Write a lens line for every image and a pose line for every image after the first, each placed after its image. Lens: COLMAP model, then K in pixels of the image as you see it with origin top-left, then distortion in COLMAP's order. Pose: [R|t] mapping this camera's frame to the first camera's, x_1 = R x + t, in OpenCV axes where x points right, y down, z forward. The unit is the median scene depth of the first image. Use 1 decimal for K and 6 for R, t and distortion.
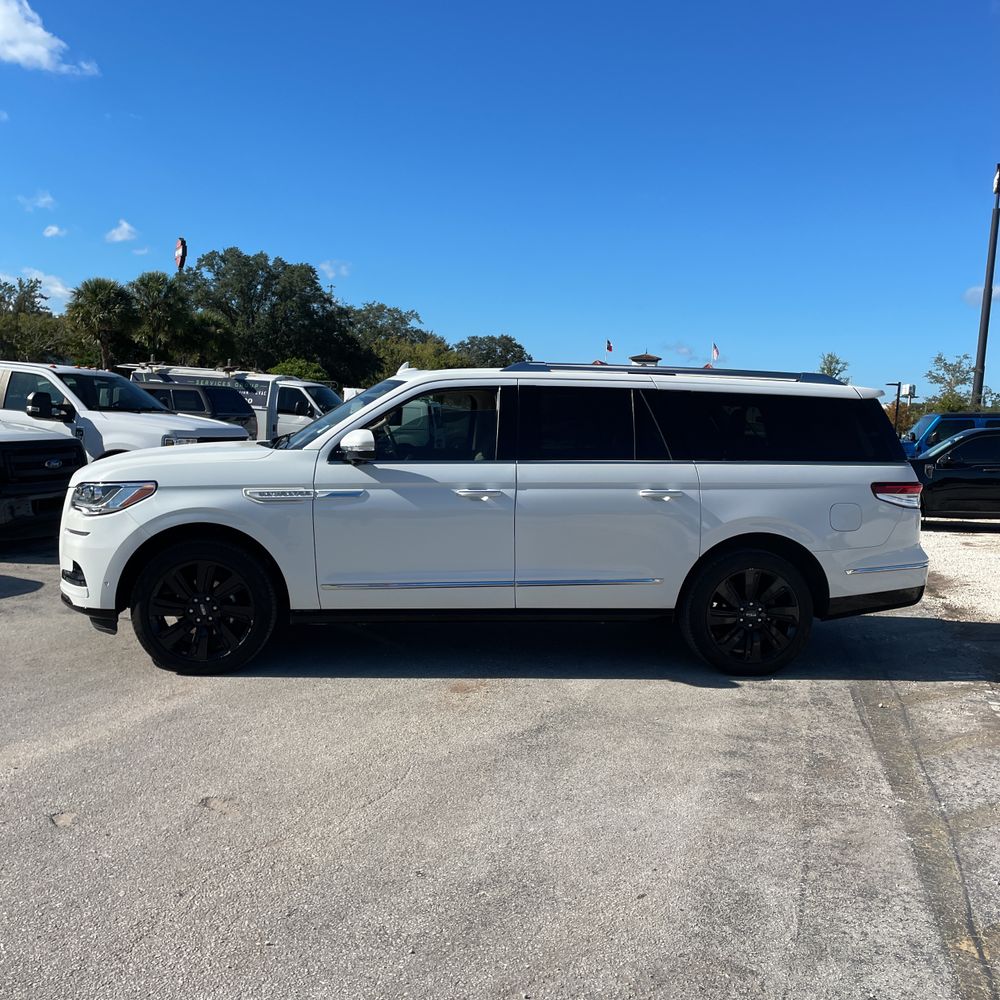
lens RADIAL K [[1023.0, 0, 510.3], [0, 1023.0, 503.3], [0, 0, 1]] dist [0.112596, -0.172597]
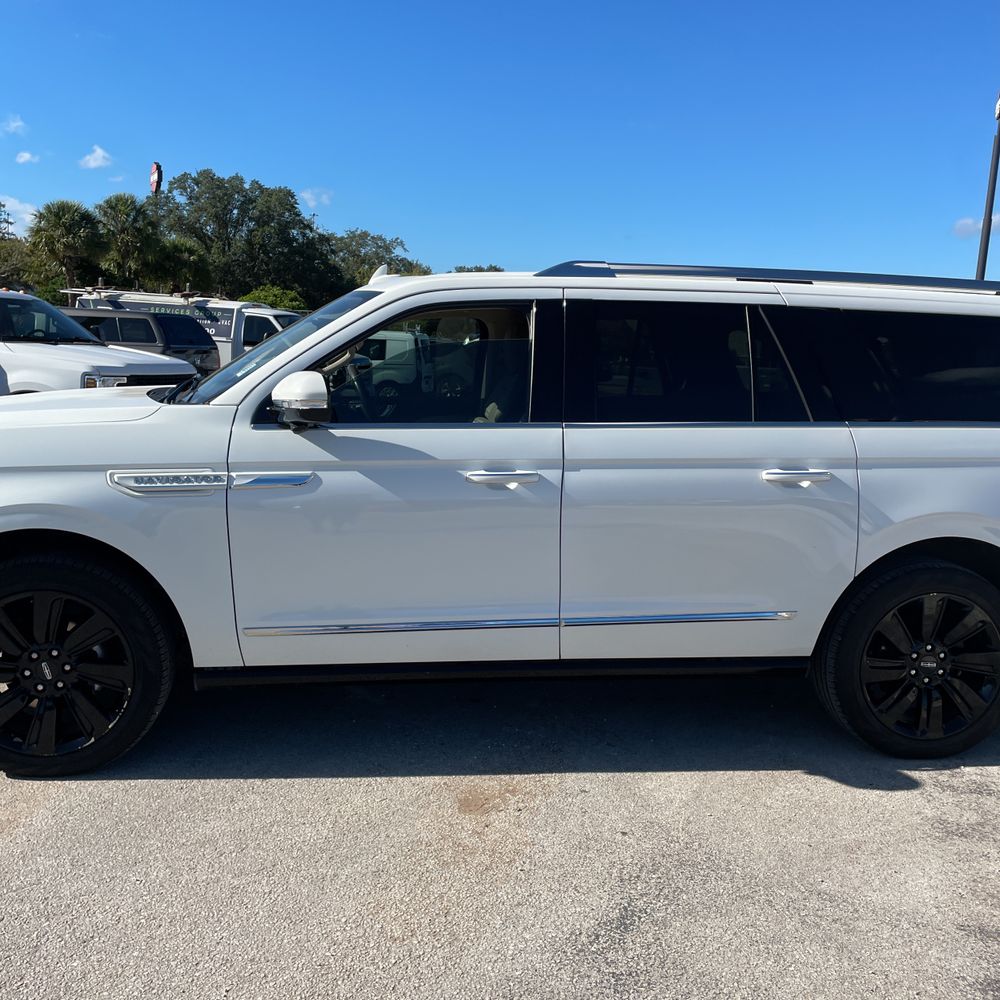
lens RADIAL K [[1023.0, 0, 510.3], [0, 1023.0, 503.3], [0, 0, 1]] dist [0.112596, -0.172597]
pose [[0.999918, -0.000290, 0.012831, -0.032283], [-0.000525, 0.997986, 0.063425, -0.031334], [-0.012823, -0.063427, 0.997904, 0.370758]]
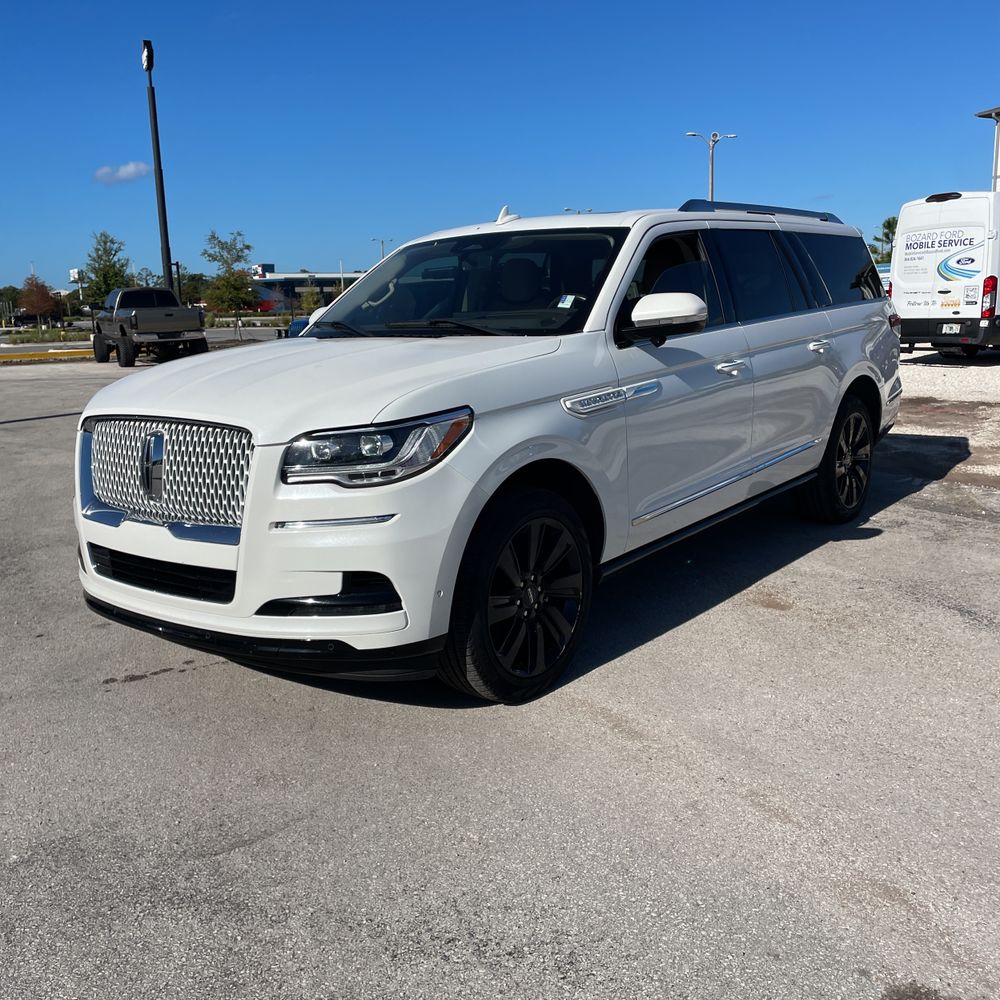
lens RADIAL K [[995.4, 0, 502.1], [0, 995.4, 519.2], [0, 0, 1]] dist [0.063038, -0.035368]
pose [[0.707072, -0.216626, 0.673144, -0.673414], [0.128625, 0.975441, 0.178801, -0.053618], [-0.695345, -0.039842, 0.717571, 0.531149]]
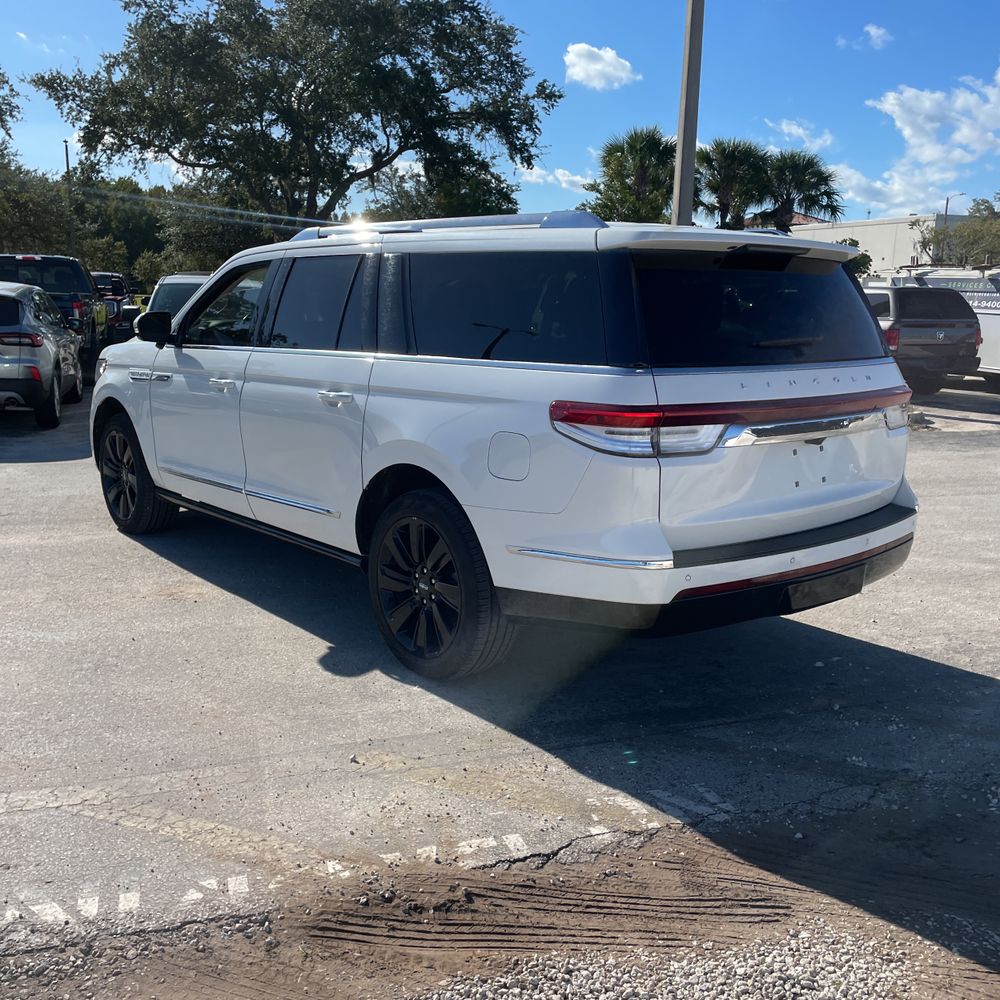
lens RADIAL K [[995.4, 0, 502.1], [0, 995.4, 519.2], [0, 0, 1]] dist [0.063038, -0.035368]
pose [[0.555733, 0.155380, -0.816712, 0.786545], [-0.074622, 0.987737, 0.137141, -0.028828], [0.828005, -0.015269, 0.560512, 0.678307]]
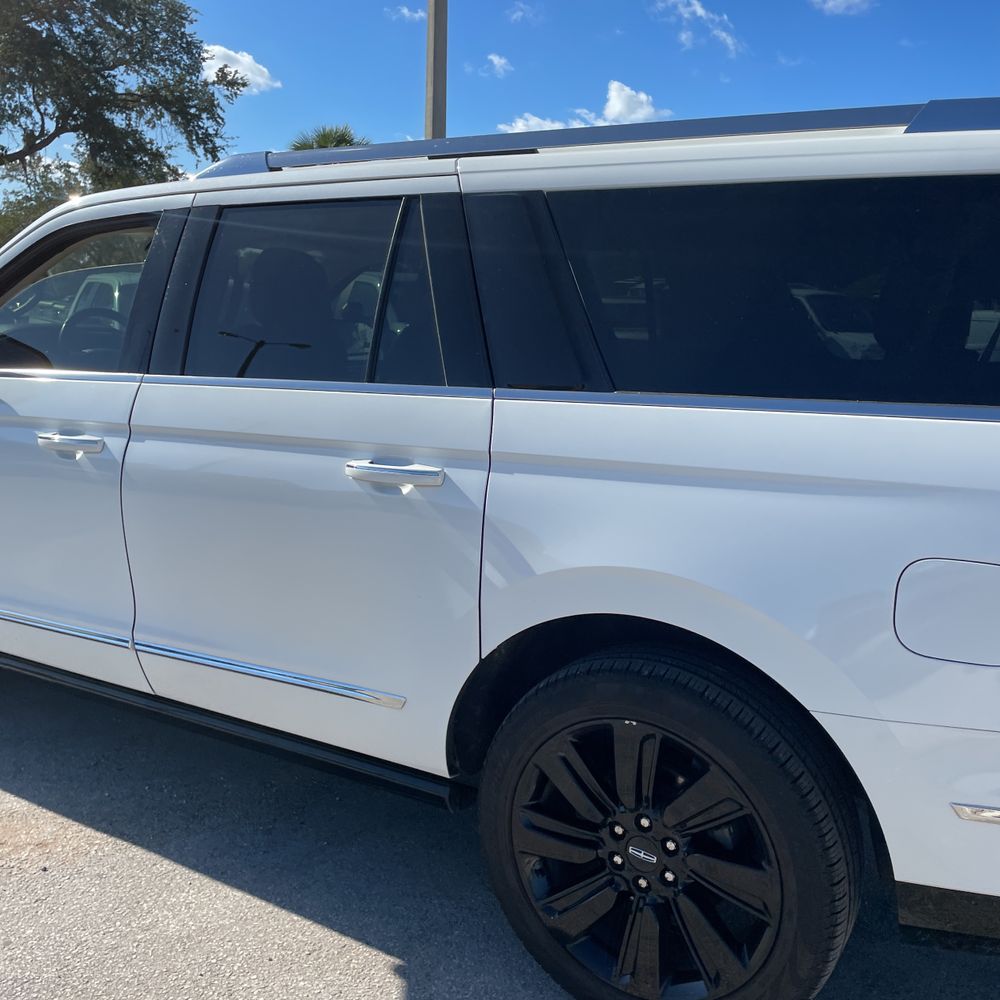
lens RADIAL K [[1033.1, 0, 471.8], [0, 1033.1, 502.5], [0, 0, 1]] dist [0.080075, -0.101664]
pose [[0.773944, 0.095640, -0.625990, 0.393444], [-0.054278, 0.994910, 0.084898, -0.031525], [0.630923, -0.031729, 0.775196, 0.706352]]
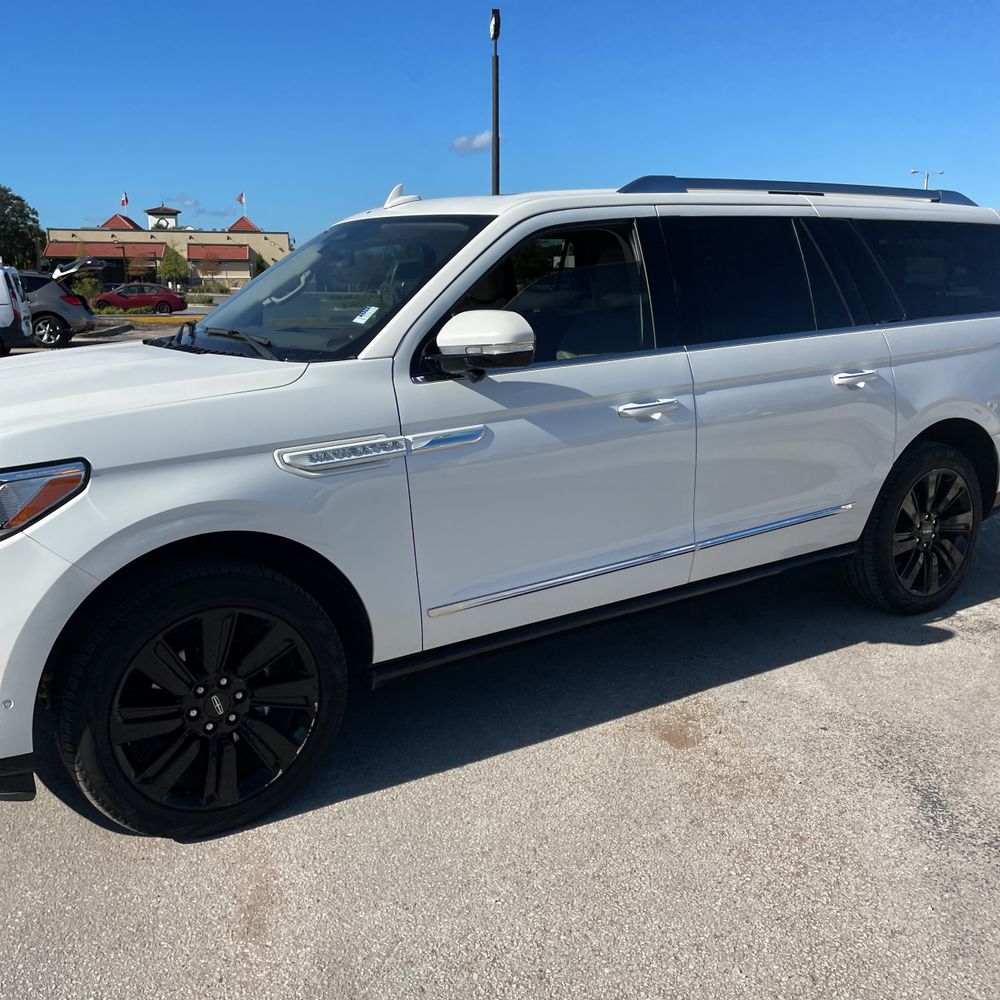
lens RADIAL K [[1006.7, 0, 500.5], [0, 1006.7, 526.7], [0, 0, 1]] dist [0.108292, -0.164461]
pose [[0.892229, -0.155924, 0.423811, -0.345463], [0.086606, 0.980160, 0.178283, -0.051269], [-0.443201, -0.122365, 0.888031, 0.487682]]
